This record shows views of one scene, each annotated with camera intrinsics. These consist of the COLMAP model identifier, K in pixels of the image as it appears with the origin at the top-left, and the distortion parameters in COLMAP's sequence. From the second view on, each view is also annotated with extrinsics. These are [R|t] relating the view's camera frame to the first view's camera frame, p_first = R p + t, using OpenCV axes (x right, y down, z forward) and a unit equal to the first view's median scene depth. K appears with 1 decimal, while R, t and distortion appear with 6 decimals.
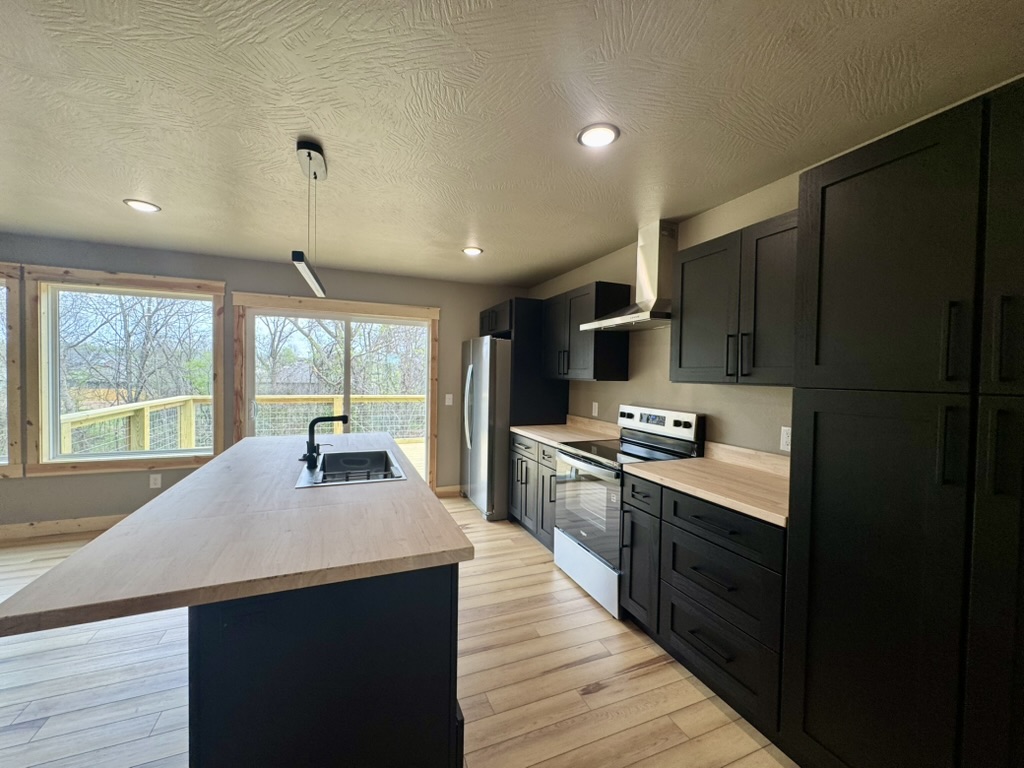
lens RADIAL K [[410.1, 0, 512.0], [0, 410.1, 384.0], [0, 0, 1]] dist [-0.001168, -0.000093]
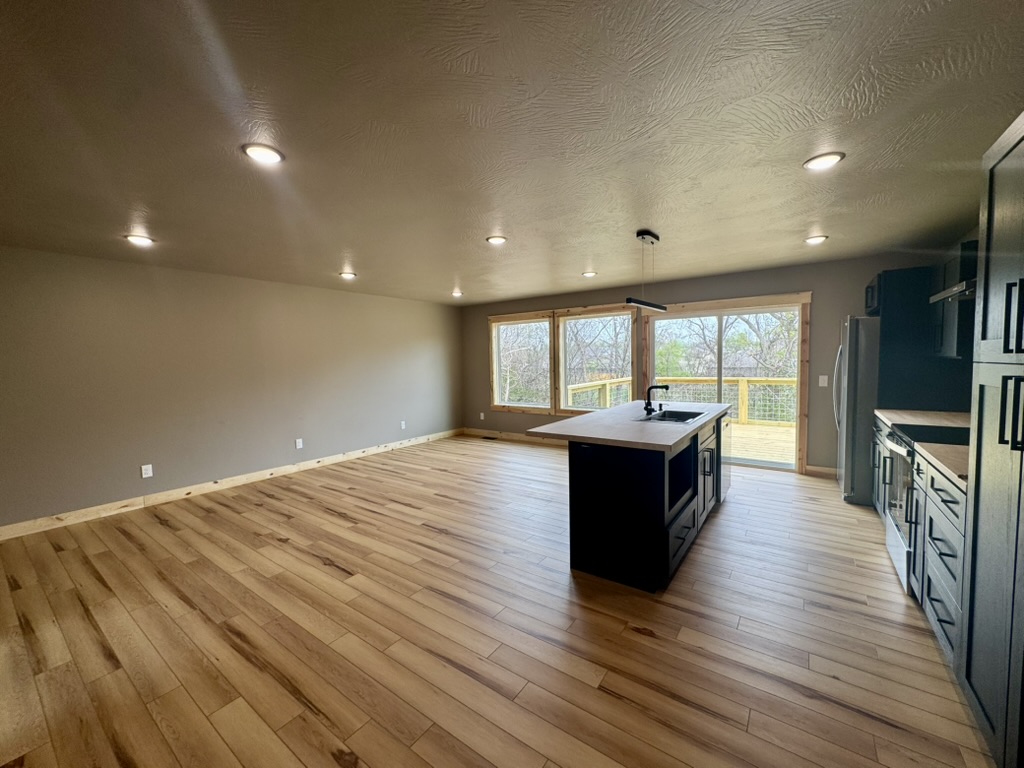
lens RADIAL K [[405.9, 0, 512.0], [0, 405.9, 384.0], [0, 0, 1]] dist [-0.000701, -0.000049]
pose [[0.526344, 0.020722, -0.850019, 0.363573], [0.010961, 0.999455, 0.031153, 0.007557], [0.850201, -0.025714, 0.525830, -0.213473]]
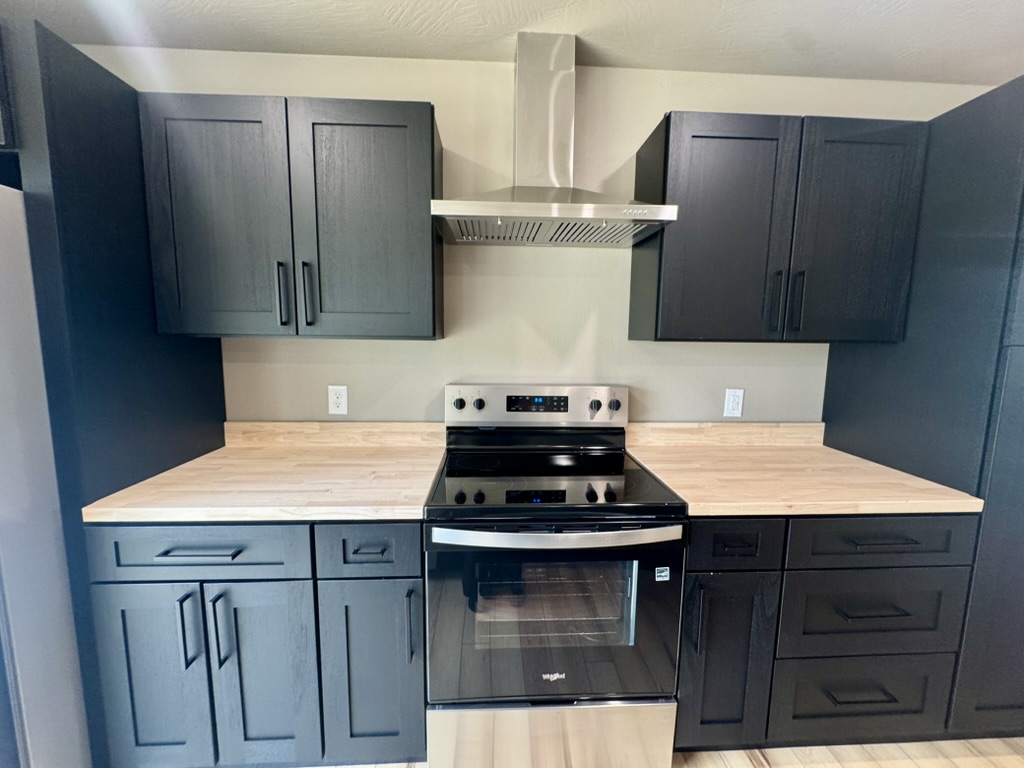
lens RADIAL K [[410.1, 0, 512.0], [0, 410.1, 384.0], [0, 0, 1]] dist [-0.001168, -0.000093]
pose [[0.334512, -0.130453, 0.933319, -0.160100], [0.013996, 0.990951, 0.133492, -0.016094], [-0.942288, -0.031592, 0.333311, 0.631387]]
